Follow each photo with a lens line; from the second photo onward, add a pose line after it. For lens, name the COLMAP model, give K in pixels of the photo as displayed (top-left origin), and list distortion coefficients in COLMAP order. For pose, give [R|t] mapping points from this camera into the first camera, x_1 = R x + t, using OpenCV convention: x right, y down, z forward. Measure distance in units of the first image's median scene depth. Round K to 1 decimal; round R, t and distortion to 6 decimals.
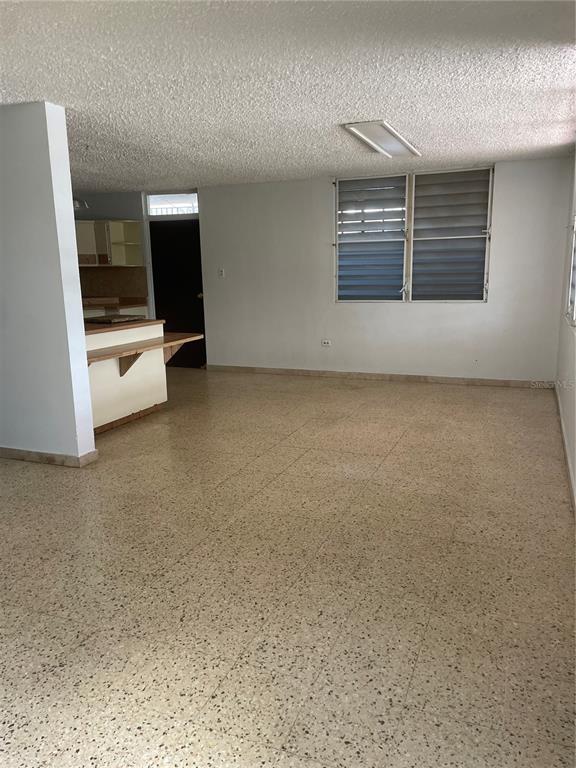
lens RADIAL K [[576.9, 0, 292.7], [0, 576.9, 384.5], [0, 0, 1]] dist [0.068569, -0.039223]
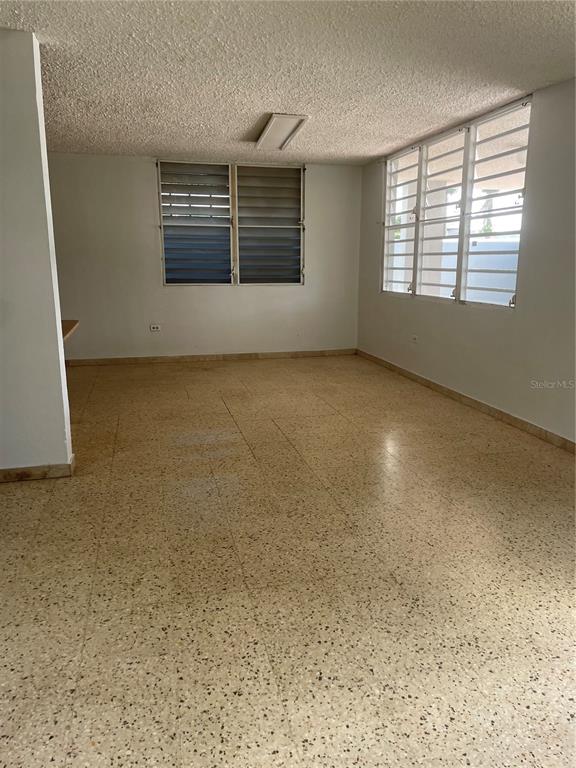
lens RADIAL K [[576.9, 0, 294.4], [0, 576.9, 382.9], [0, 0, 1]] dist [0.068569, -0.039223]
pose [[0.804776, -0.105191, 0.584183, -0.366298], [0.101085, 0.994084, 0.039744, 0.005464], [-0.584907, 0.027067, 0.810648, 0.080511]]
